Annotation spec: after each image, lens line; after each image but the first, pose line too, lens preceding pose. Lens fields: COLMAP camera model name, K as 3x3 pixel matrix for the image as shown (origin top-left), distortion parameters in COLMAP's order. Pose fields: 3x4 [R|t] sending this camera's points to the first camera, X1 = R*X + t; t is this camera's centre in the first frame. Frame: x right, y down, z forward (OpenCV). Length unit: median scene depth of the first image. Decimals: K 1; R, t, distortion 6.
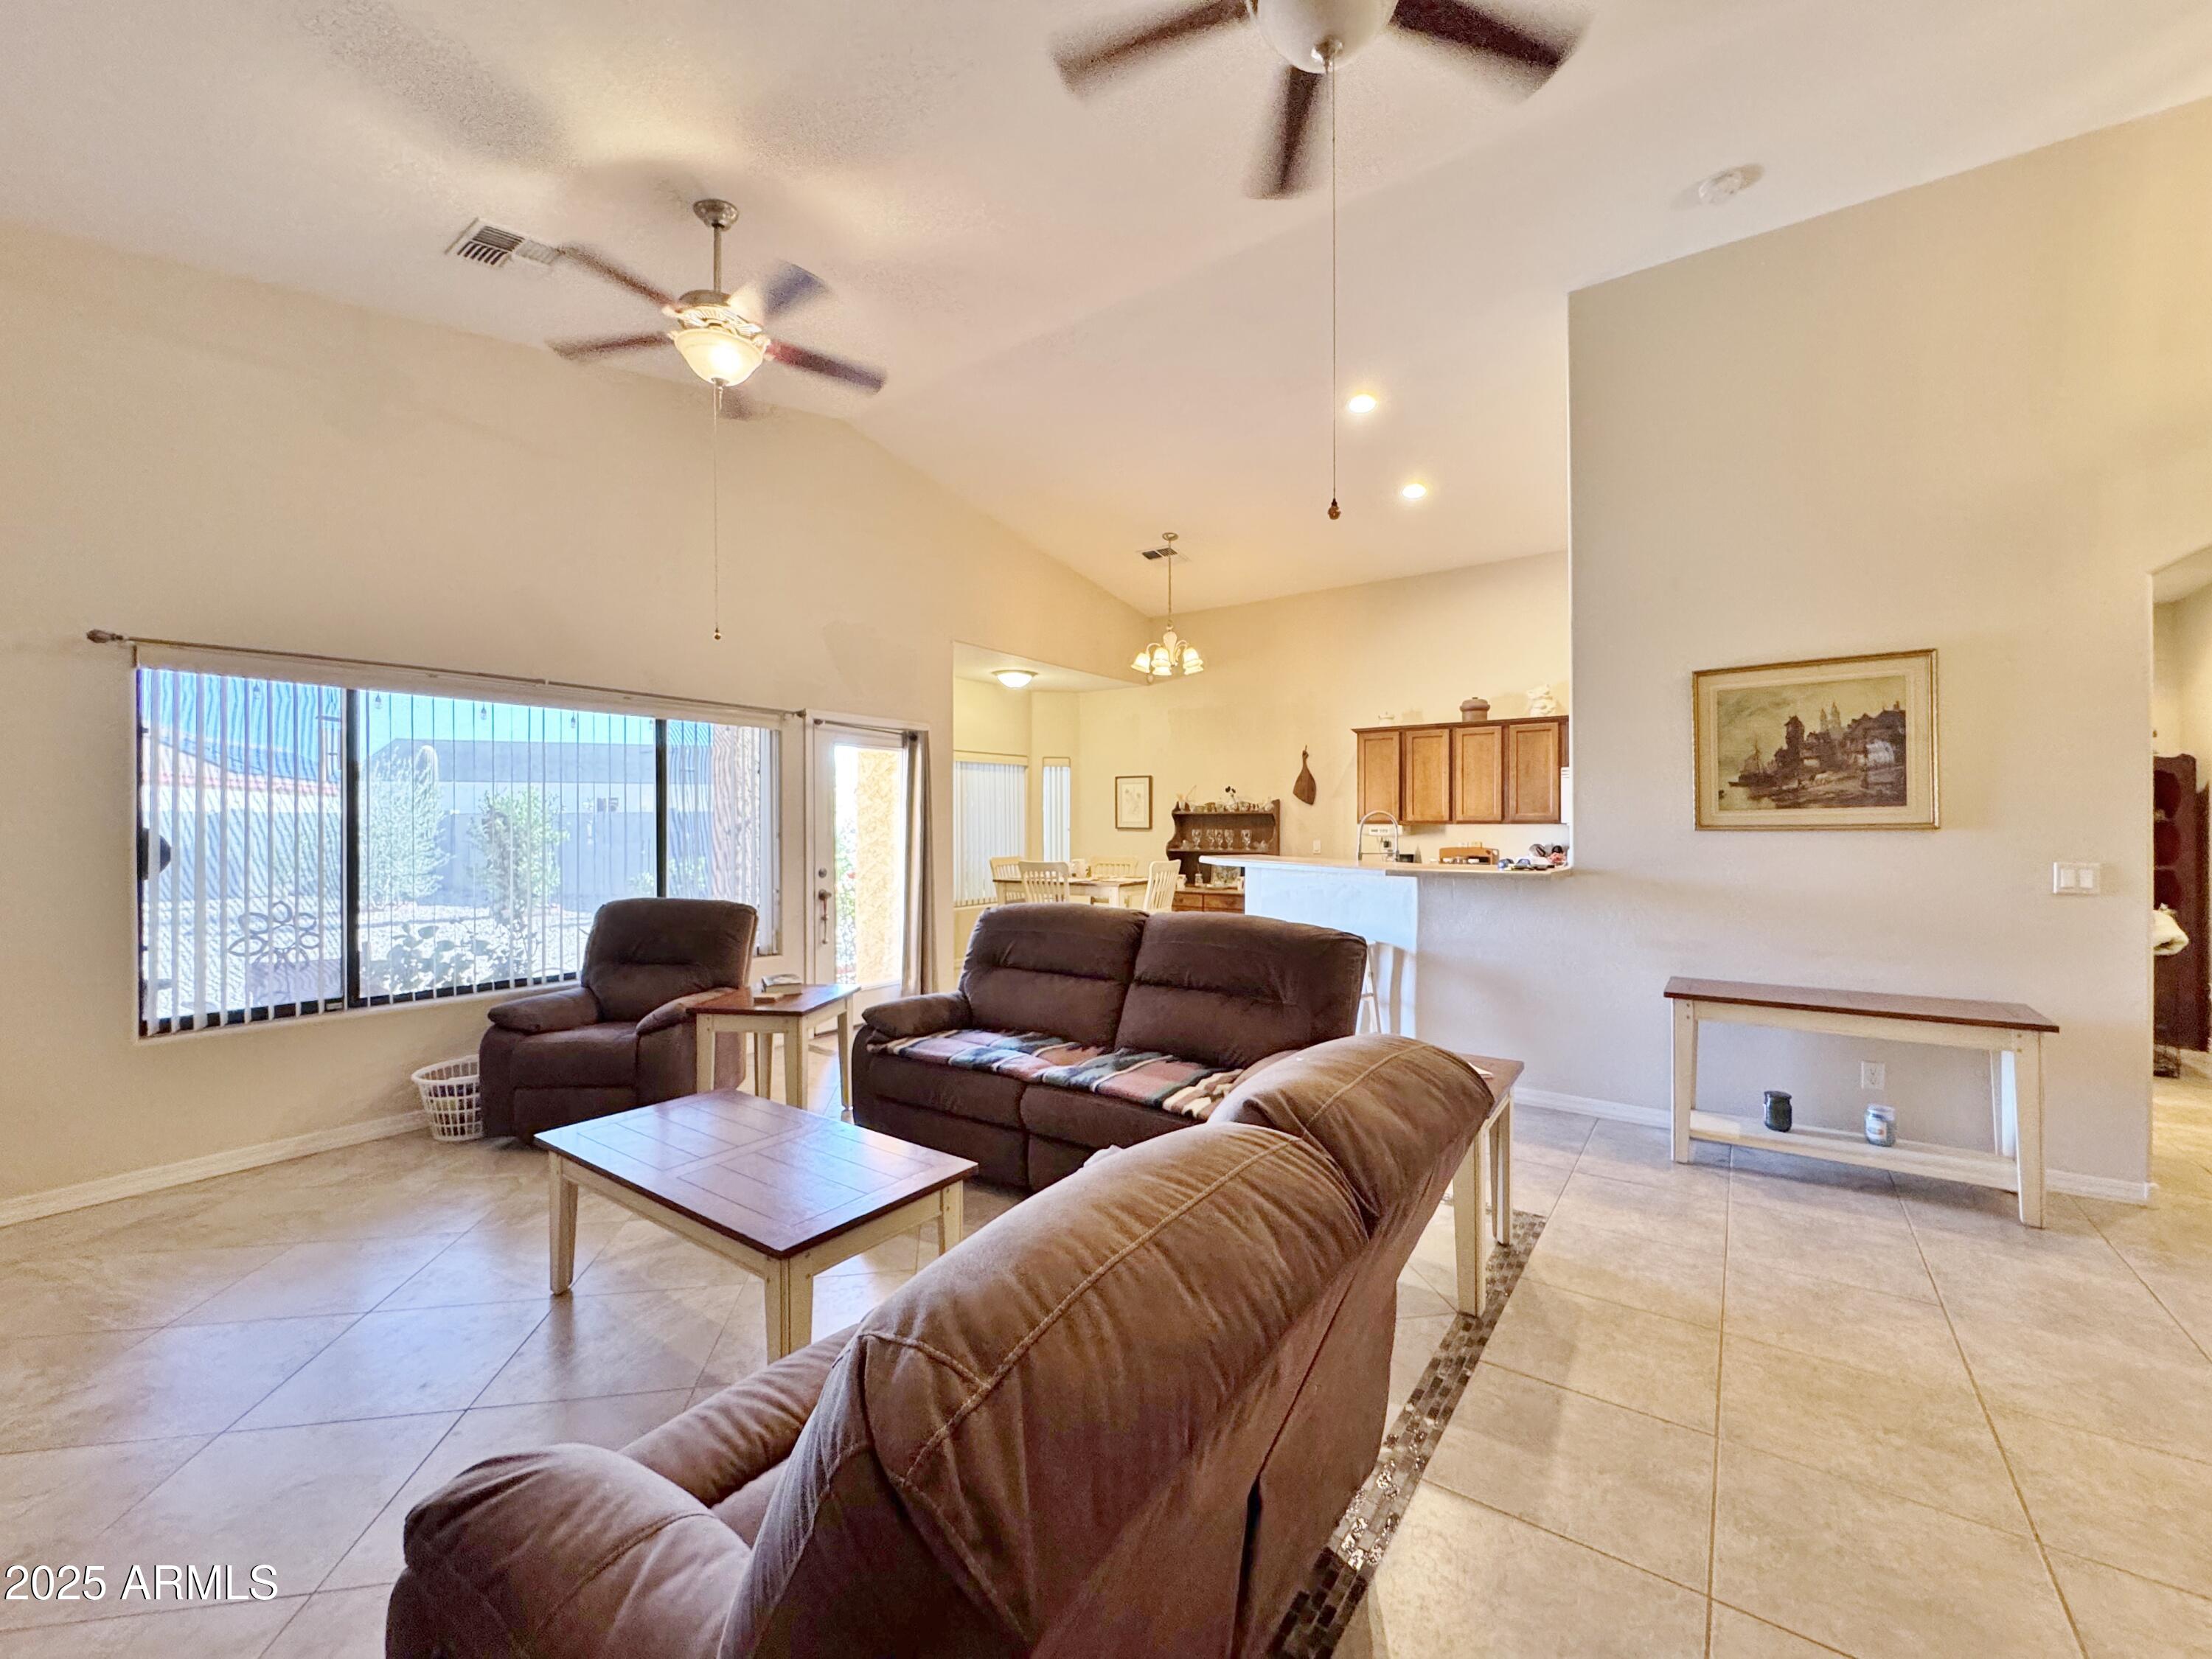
lens RADIAL K [[889.5, 0, 1102.7], [0, 889.5, 827.2], [0, 0, 1]] dist [-0.001373, 0.000017]
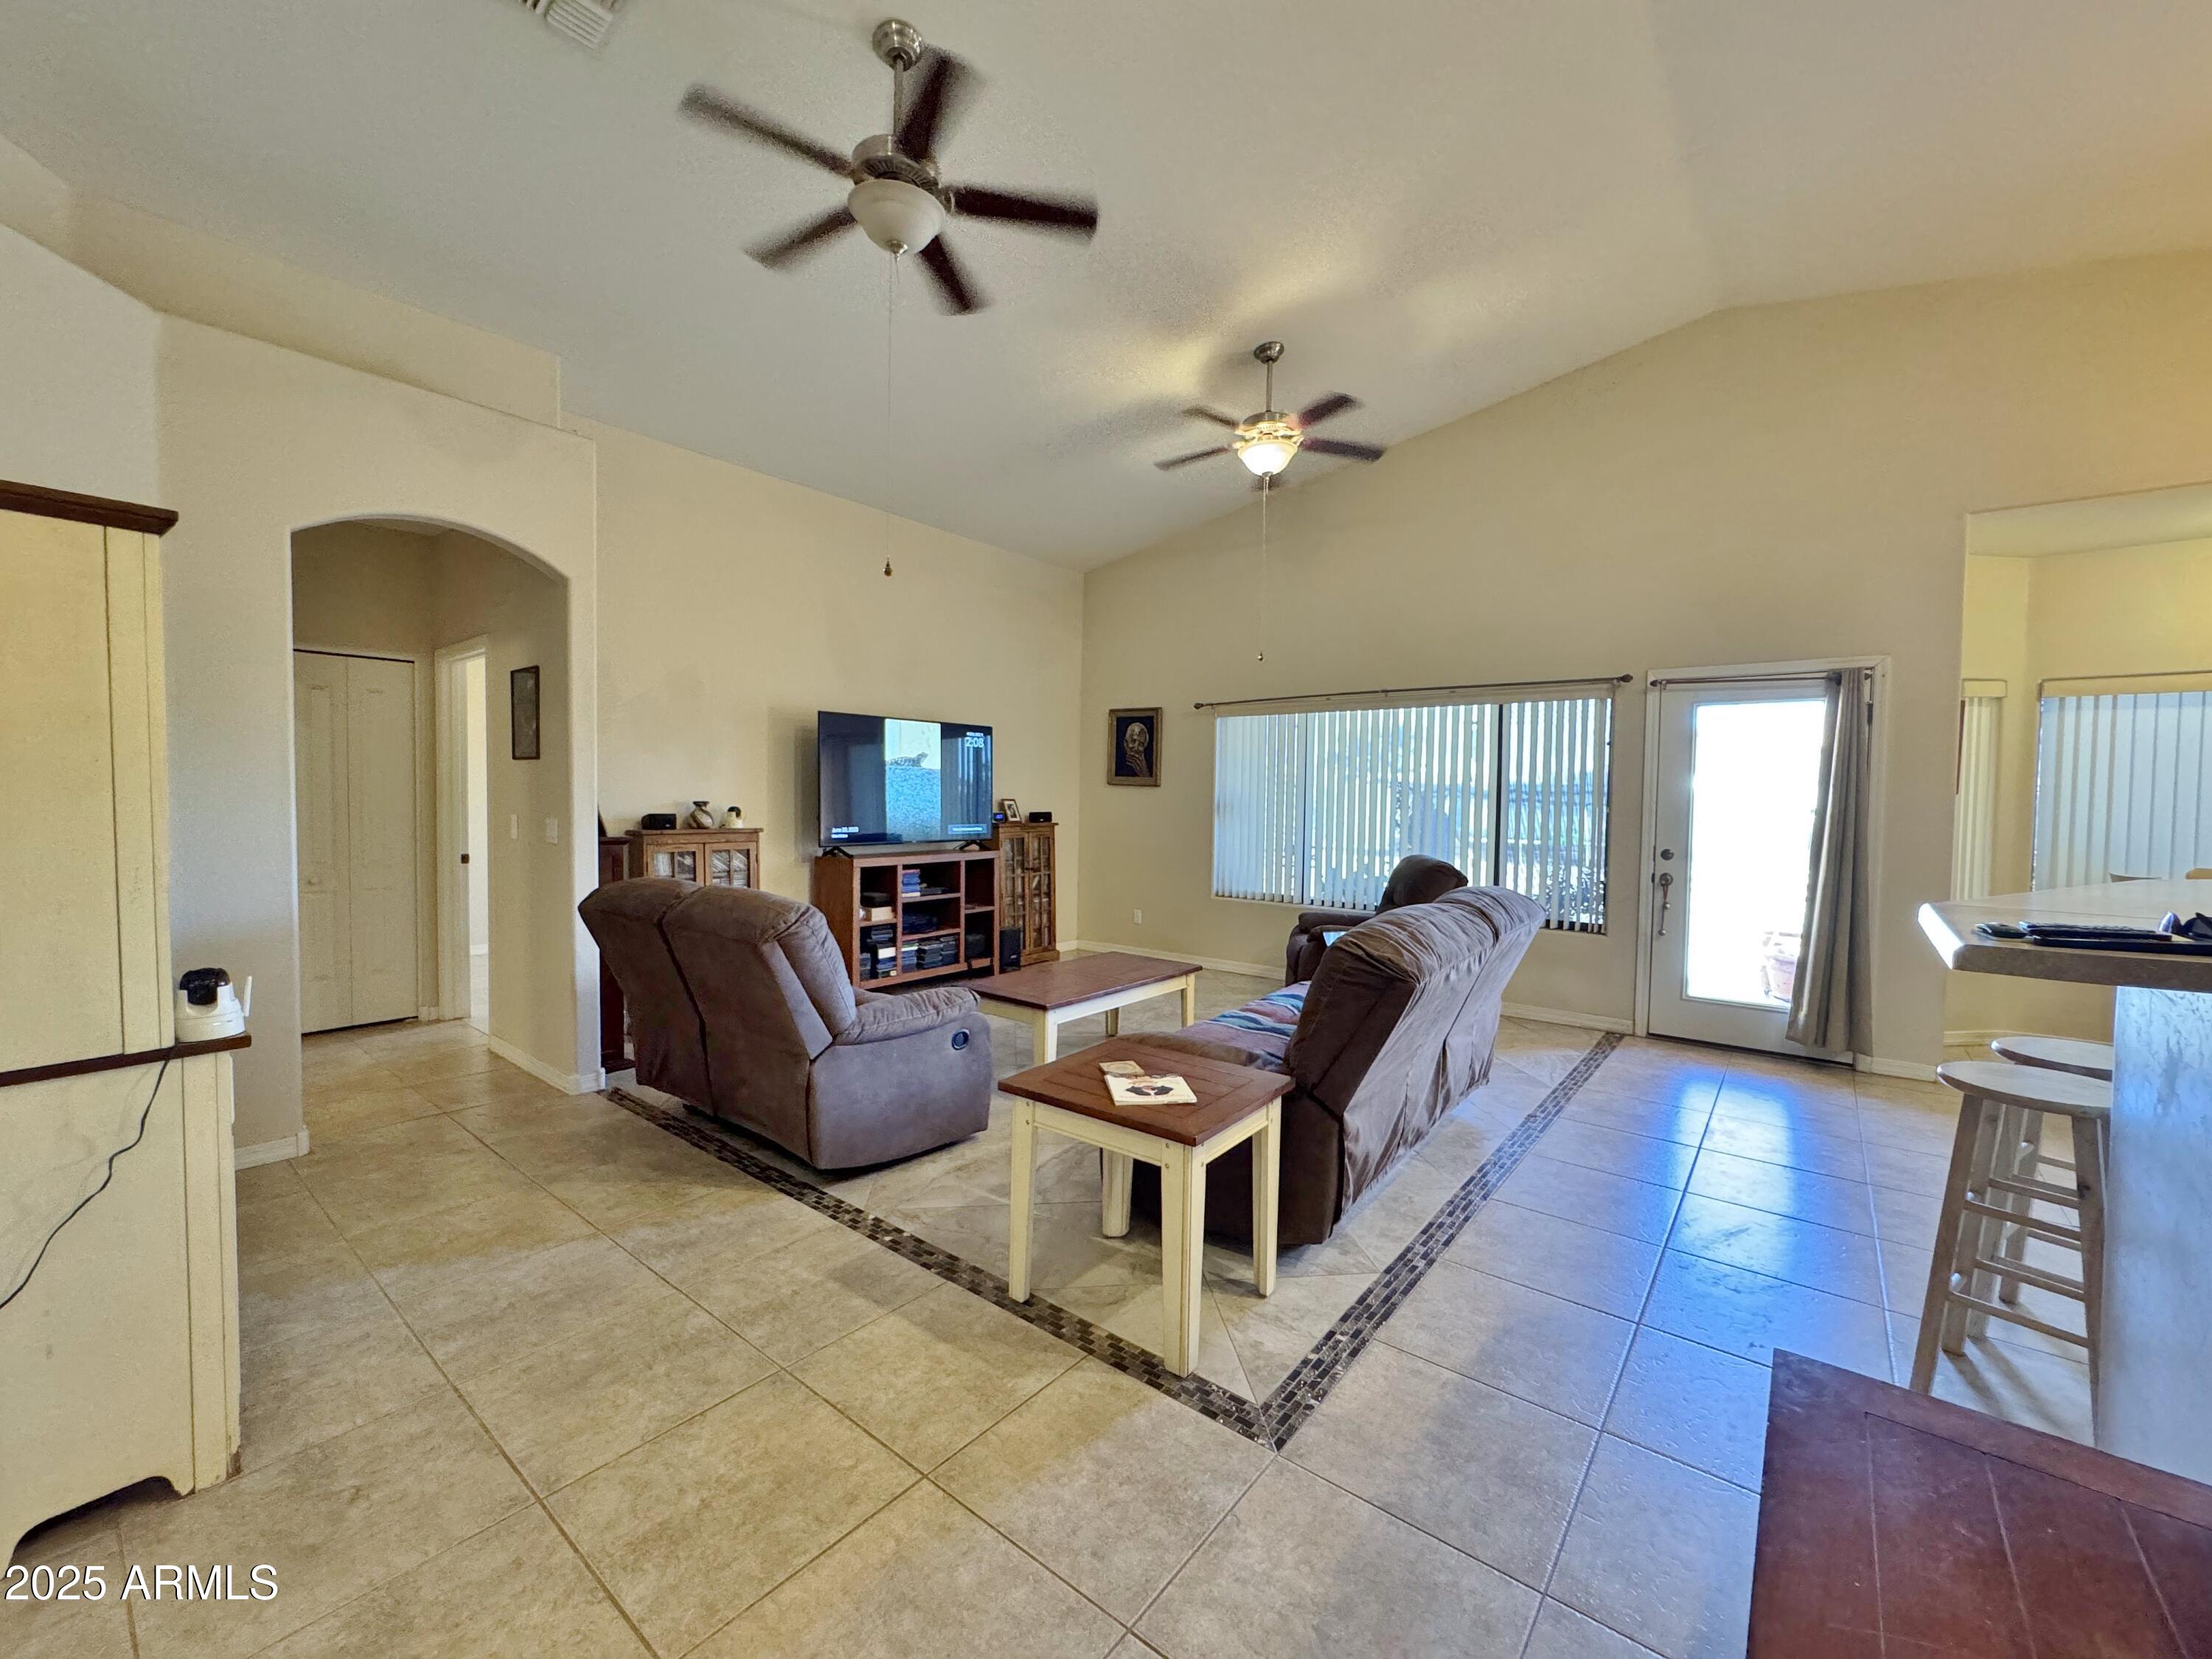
lens RADIAL K [[889.5, 0, 1102.7], [0, 889.5, 827.3], [0, 0, 1]] dist [-0.001373, 0.000017]
pose [[-0.055013, 0.036006, -0.997836, 1.201185], [-0.018889, 0.999133, 0.037094, 0.005520], [0.998307, 0.020889, -0.054285, 1.009048]]
